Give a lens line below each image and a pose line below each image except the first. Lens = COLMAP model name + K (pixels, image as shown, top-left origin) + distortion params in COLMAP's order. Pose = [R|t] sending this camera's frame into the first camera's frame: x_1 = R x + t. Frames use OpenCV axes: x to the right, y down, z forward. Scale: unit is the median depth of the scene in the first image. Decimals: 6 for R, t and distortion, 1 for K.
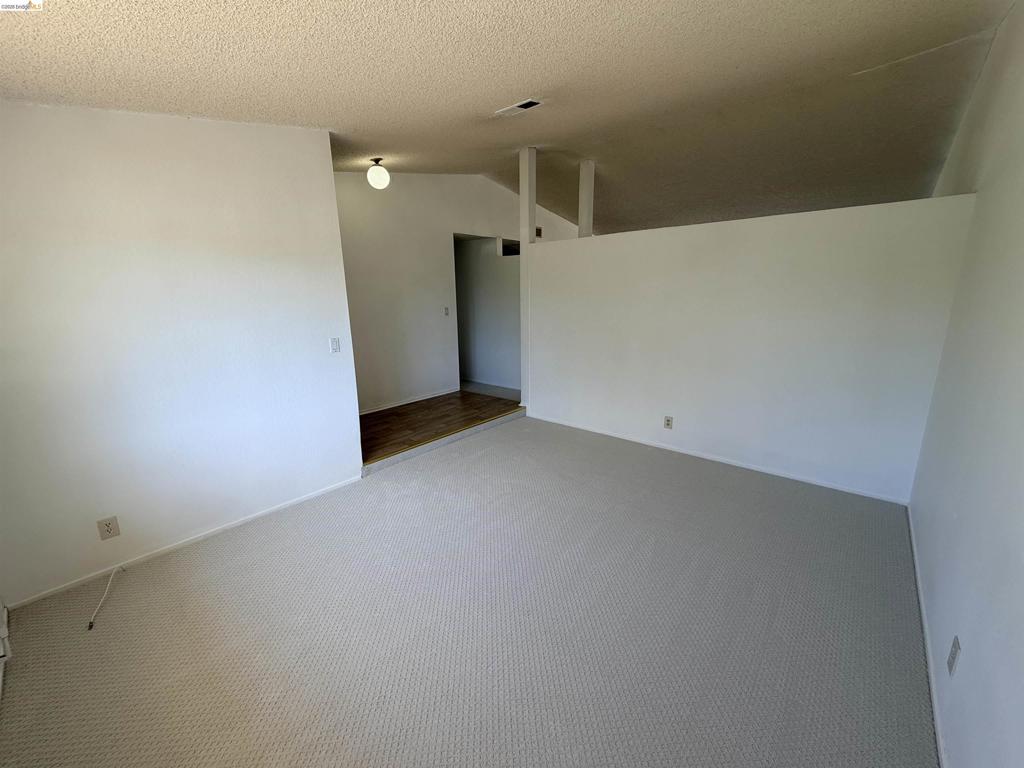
lens RADIAL K [[409.7, 0, 512.0], [0, 409.7, 384.0], [0, 0, 1]] dist [0.000103, 0.000278]
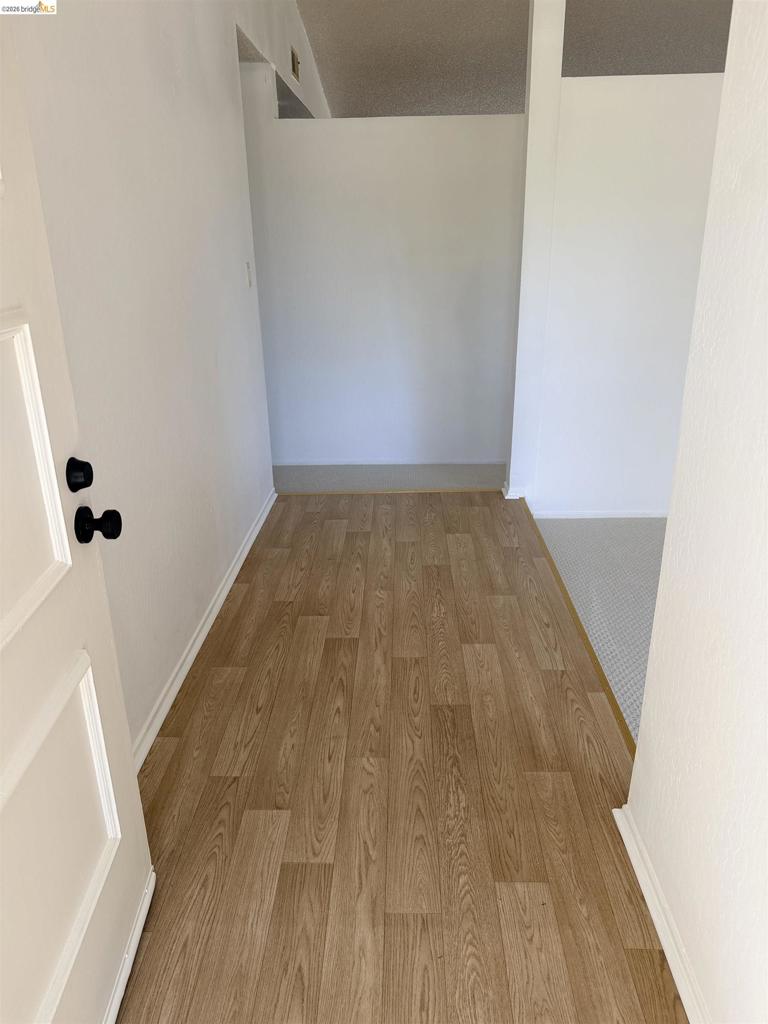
lens RADIAL K [[709.8, 0, 384.0], [0, 709.8, 512.0], [0, 0, 1]] dist [0.008696, 0.001384]
pose [[0.779429, -0.224601, 0.584846, -0.538131], [0.155962, 0.973700, 0.166082, -0.078351], [-0.606767, -0.038236, 0.793960, 0.548373]]
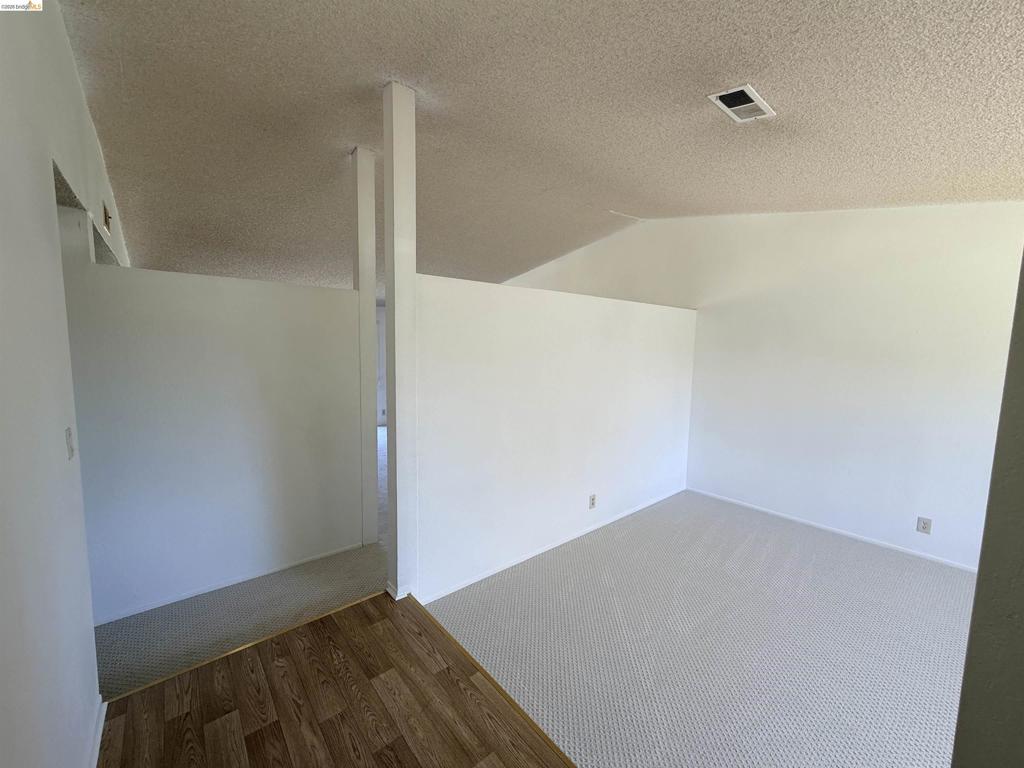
lens RADIAL K [[409.7, 0, 512.0], [0, 409.7, 384.0], [0, 0, 1]] dist [0.000103, 0.000278]
pose [[0.167195, -0.076271, 0.982969, -0.428544], [0.222985, 0.974094, 0.037654, -0.188679], [-0.960377, 0.212892, 0.179871, 0.799240]]
